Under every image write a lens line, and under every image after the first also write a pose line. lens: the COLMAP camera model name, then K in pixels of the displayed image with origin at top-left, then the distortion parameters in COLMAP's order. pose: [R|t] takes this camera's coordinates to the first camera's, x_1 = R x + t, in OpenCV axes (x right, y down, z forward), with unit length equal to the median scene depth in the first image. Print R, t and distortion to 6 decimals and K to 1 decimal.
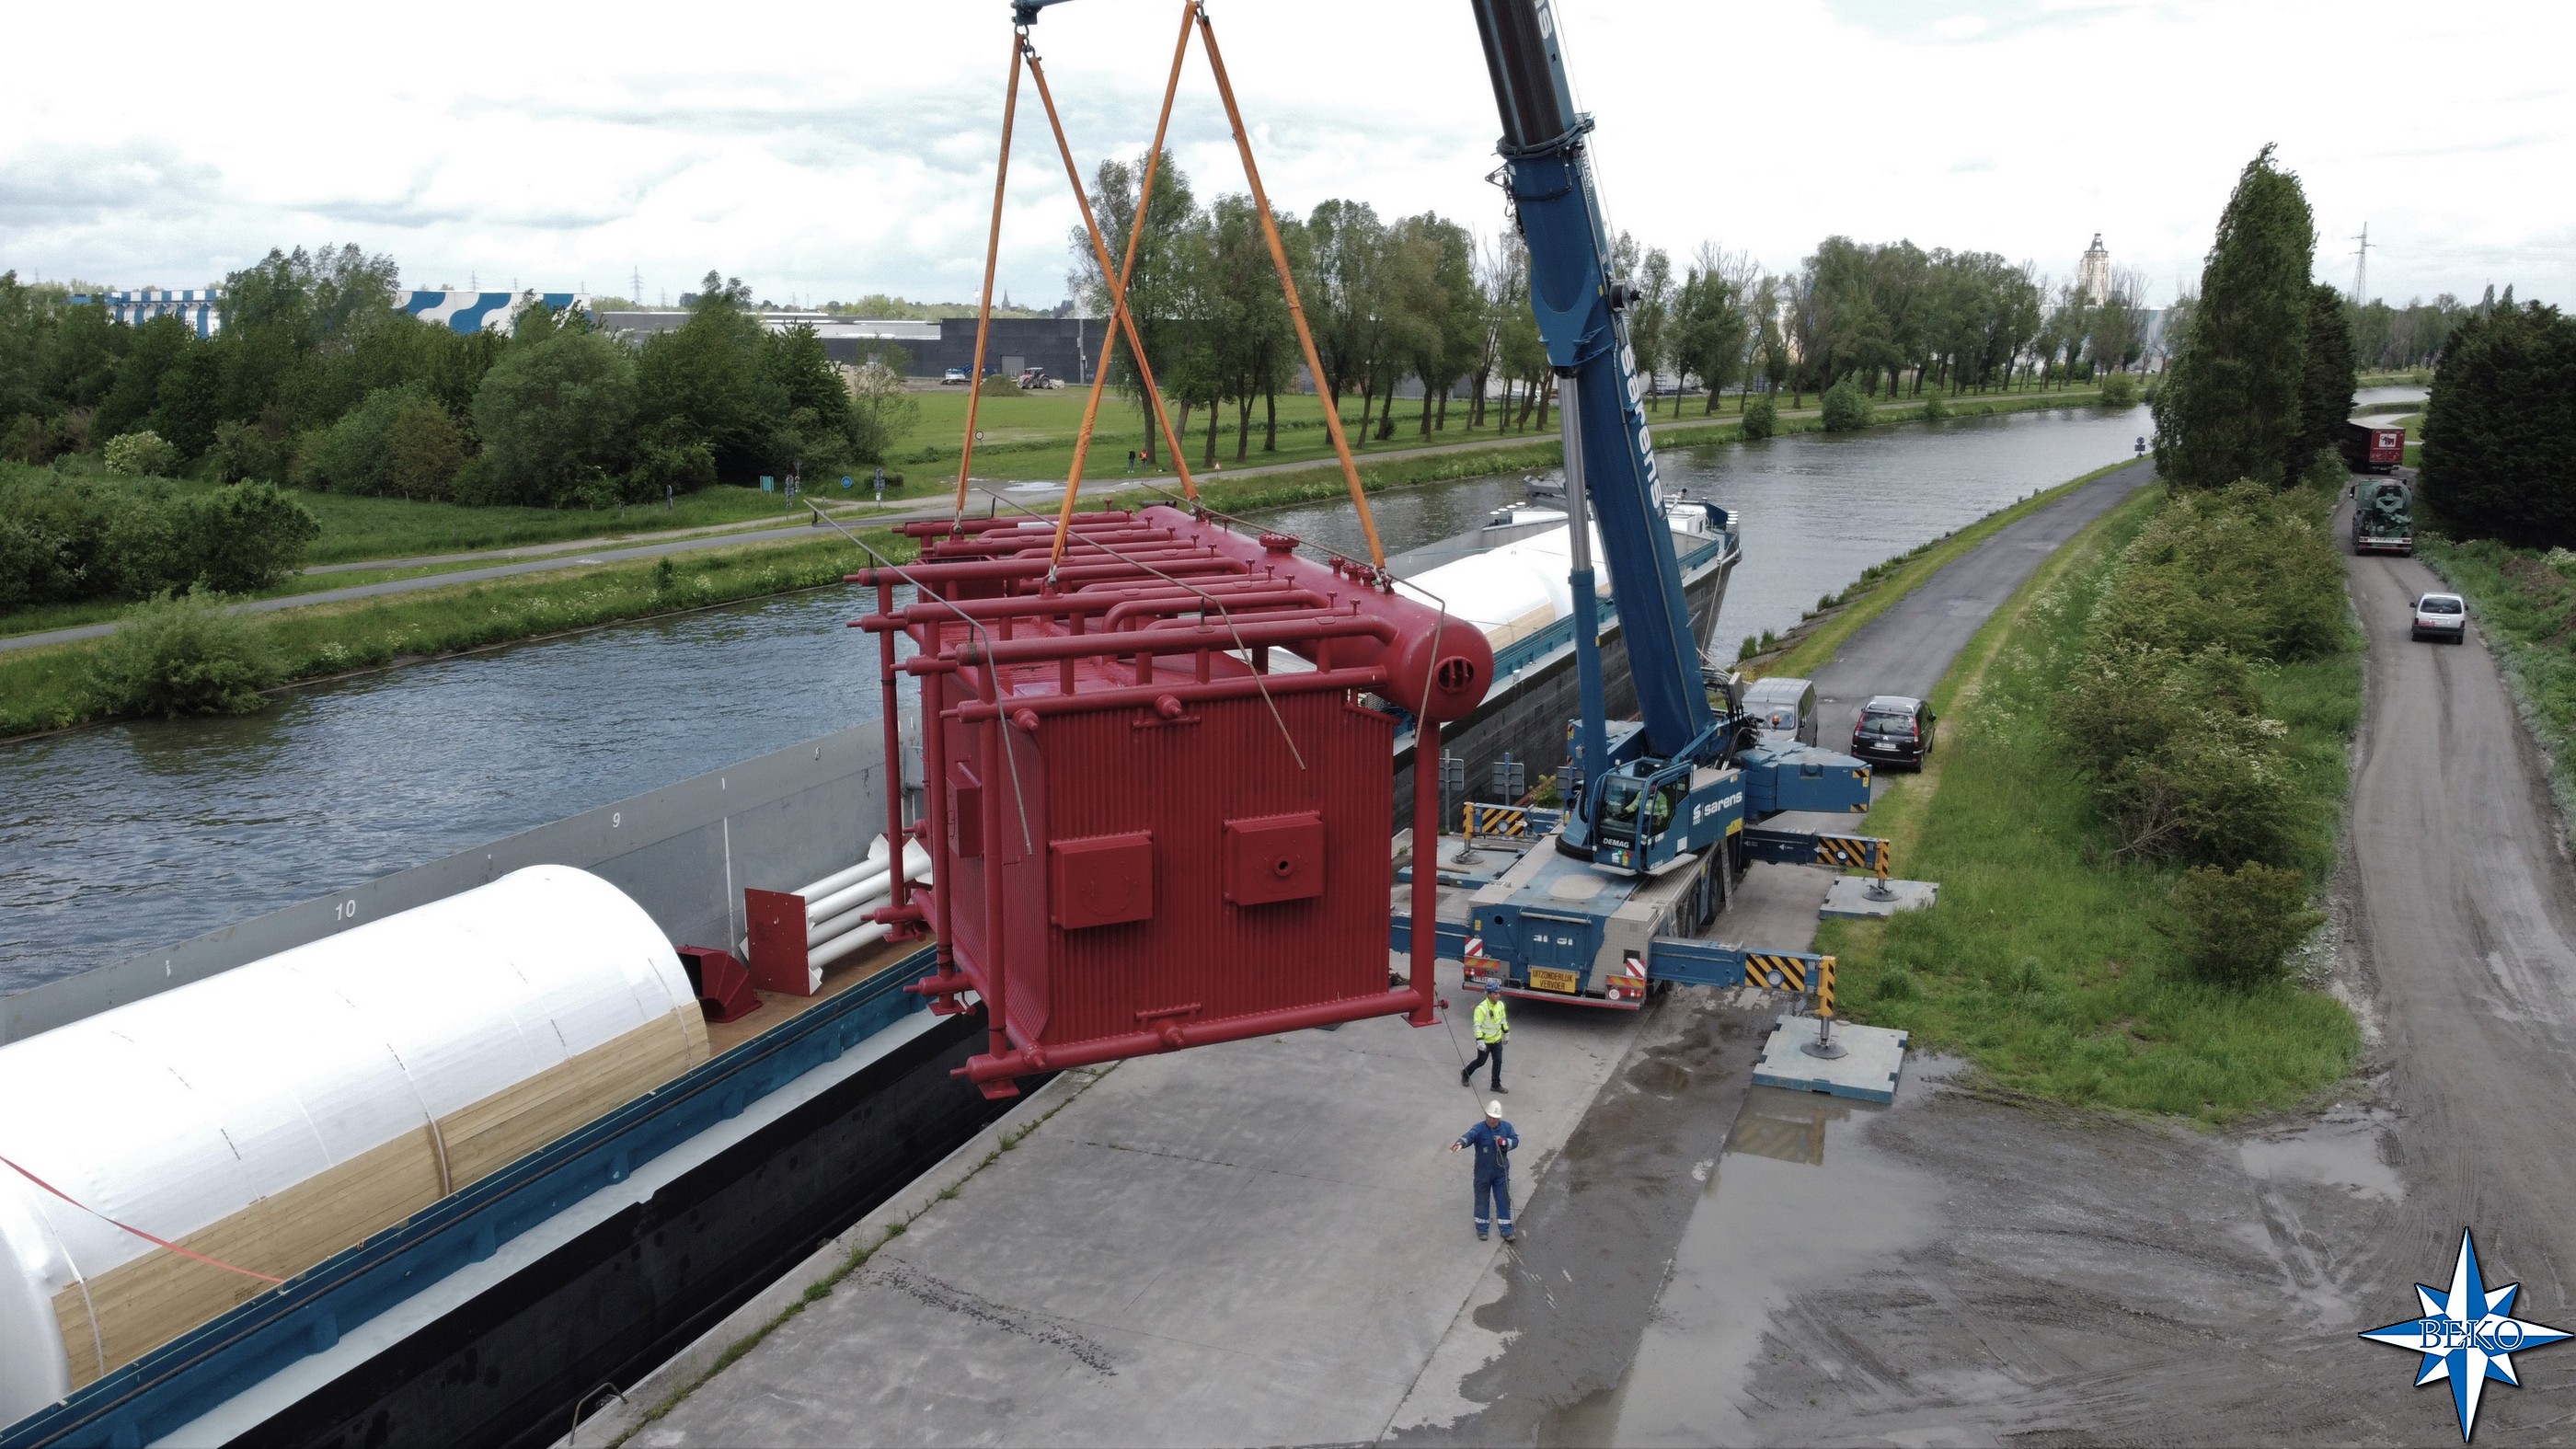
lens RADIAL K [[1942.1, 0, 1288.0], [0, 1942.1, 724.5], [0, 0, 1]] dist [-0.005600, -0.014152]
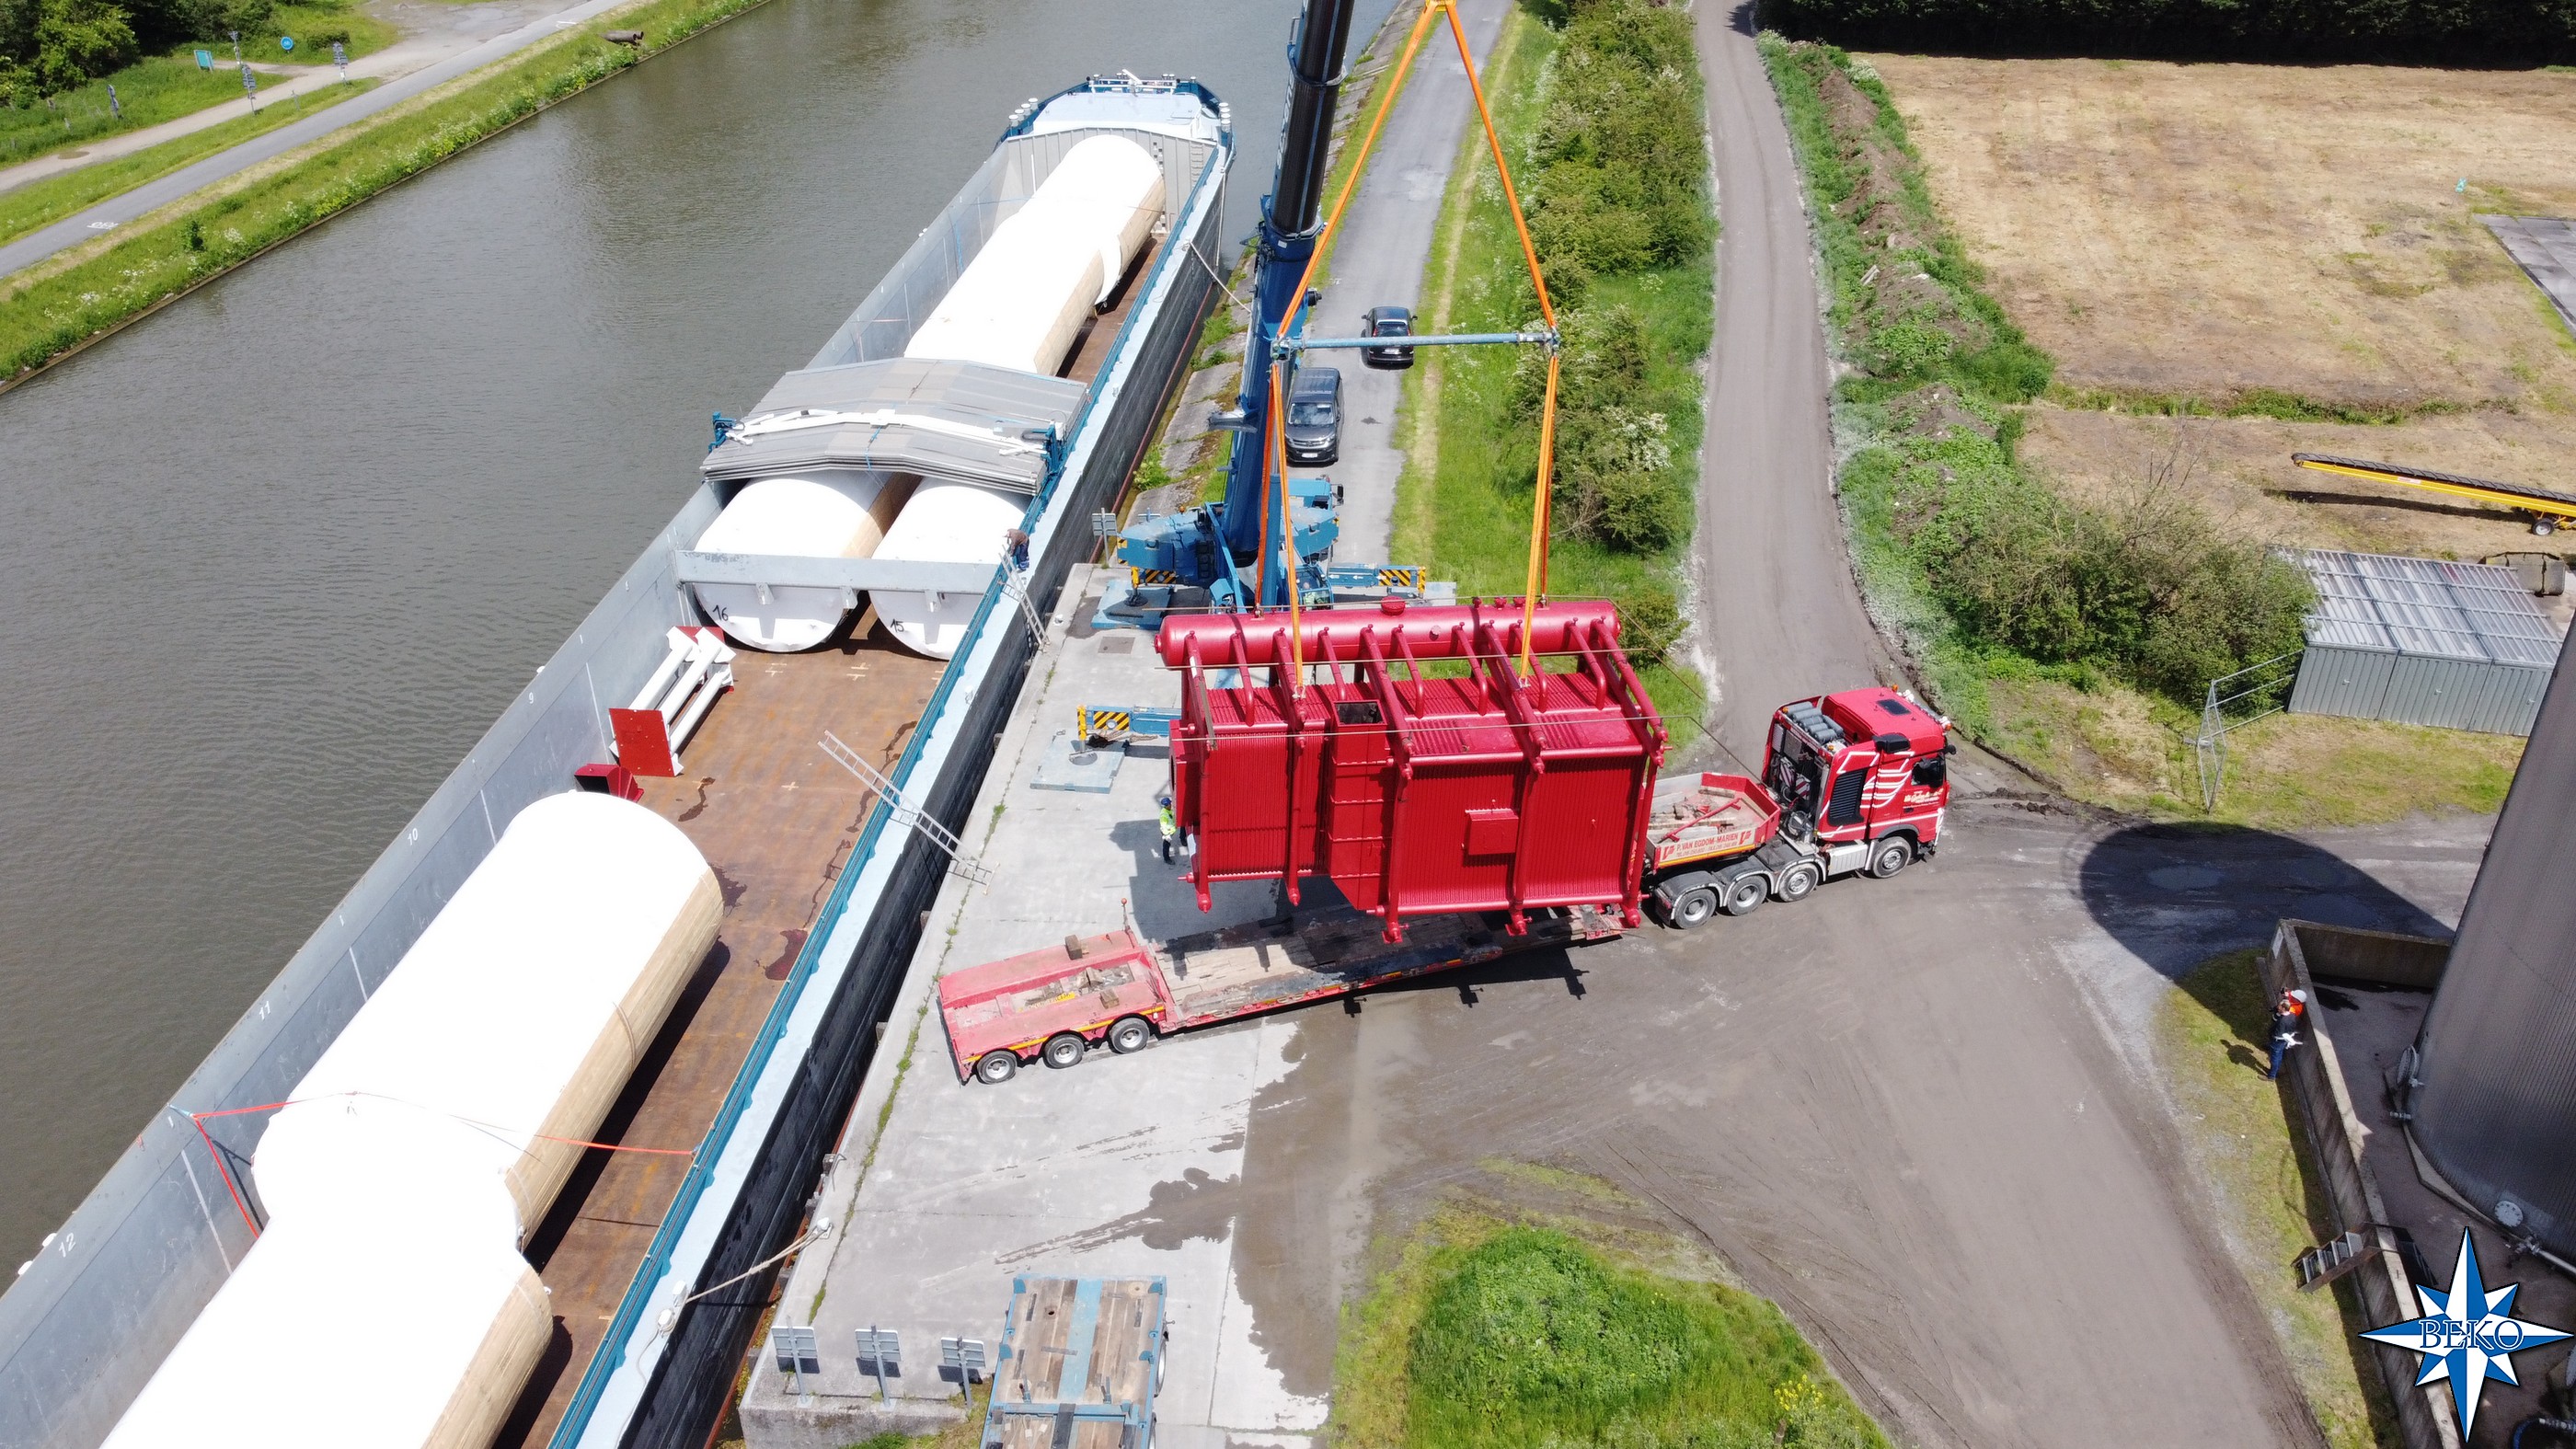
lens RADIAL K [[1942.1, 0, 1288.0], [0, 1942.1, 724.5], [0, 0, 1]] dist [-0.005600, -0.014152]
pose [[0.953413, -0.157993, 0.256985, -0.063358], [0.064571, 0.939020, 0.337746, -0.112205], [-0.294676, -0.305417, 0.905476, -0.116388]]
